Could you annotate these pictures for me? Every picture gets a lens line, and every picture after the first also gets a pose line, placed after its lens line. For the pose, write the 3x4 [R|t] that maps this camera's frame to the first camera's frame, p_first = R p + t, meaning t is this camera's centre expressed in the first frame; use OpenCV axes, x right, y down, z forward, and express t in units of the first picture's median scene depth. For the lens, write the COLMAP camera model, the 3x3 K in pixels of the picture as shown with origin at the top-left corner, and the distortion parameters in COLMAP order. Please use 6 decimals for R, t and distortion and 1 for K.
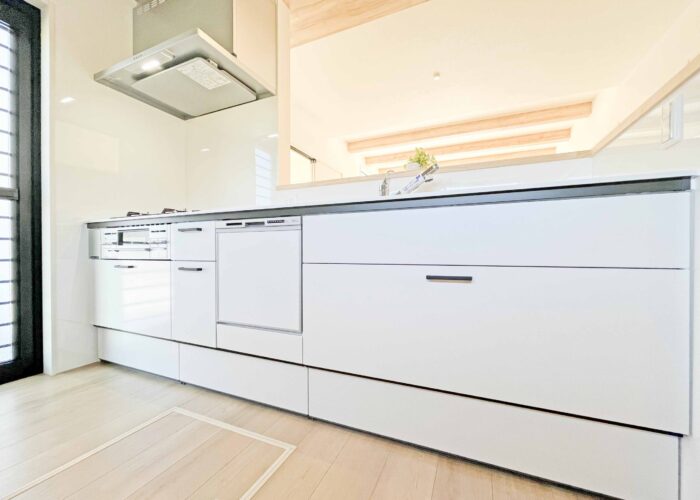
lens RADIAL K [[284.4, 0, 348.2], [0, 284.4, 252.7], [0, 0, 1]] dist [-0.001929, -0.000155]
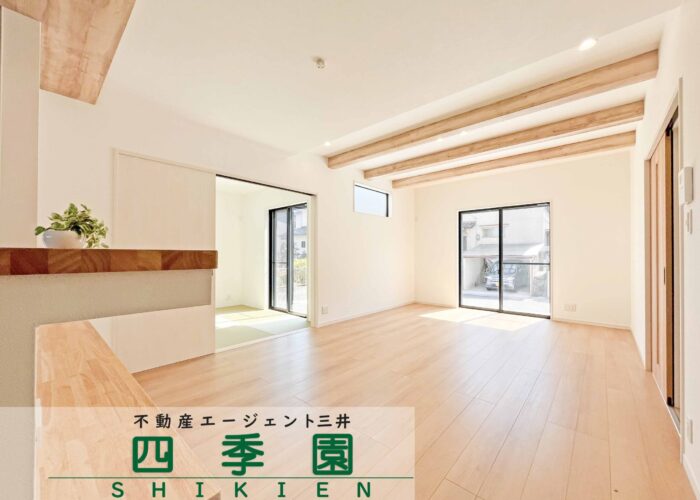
lens RADIAL K [[284.4, 0, 348.2], [0, 284.4, 252.7], [0, 0, 1]] dist [-0.001929, -0.000155]
pose [[0.949961, 0.001388, -0.312366, 0.359589], [-0.006135, 0.999880, -0.014217, -0.099138], [0.312309, 0.015422, 0.949855, 0.235246]]
